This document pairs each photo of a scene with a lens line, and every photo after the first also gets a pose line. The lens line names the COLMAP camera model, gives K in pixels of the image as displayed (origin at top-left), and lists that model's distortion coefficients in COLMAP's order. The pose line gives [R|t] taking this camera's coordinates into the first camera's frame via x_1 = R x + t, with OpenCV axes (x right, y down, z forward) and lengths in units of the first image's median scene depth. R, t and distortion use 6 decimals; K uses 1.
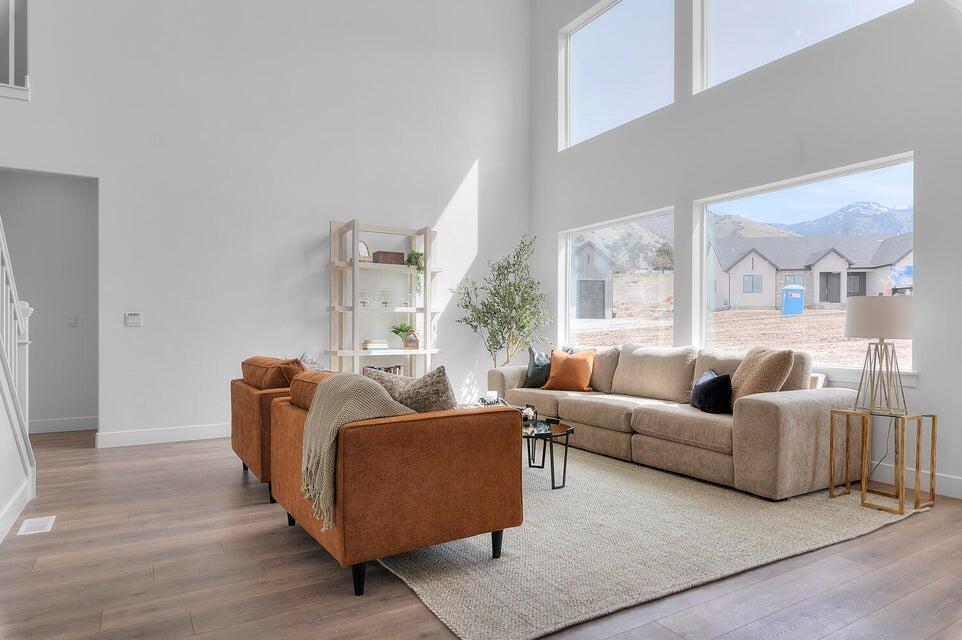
lens RADIAL K [[571.8, 0, 486.0], [0, 571.8, 322.1], [0, 0, 1]] dist [-0.001113, 0.000600]
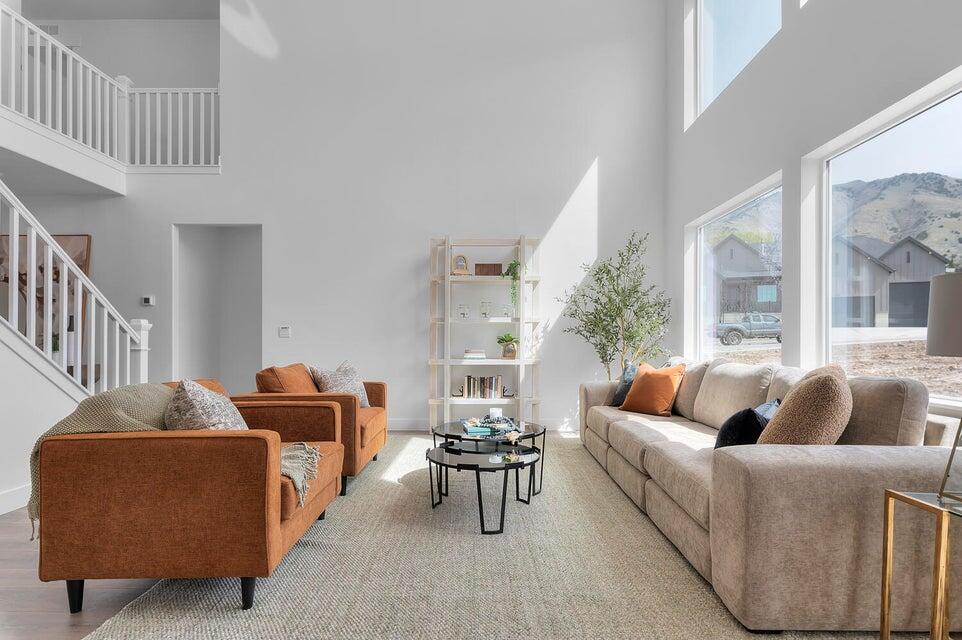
lens RADIAL K [[504.8, 0, 482.7], [0, 504.8, 333.3], [0, 0, 1]] dist [0.003508, 0.000416]
pose [[0.856208, -0.005921, -0.516598, 0.311168], [0.006483, 0.999979, -0.000716, 0.002114], [0.516591, -0.002736, 0.856228, 0.234562]]
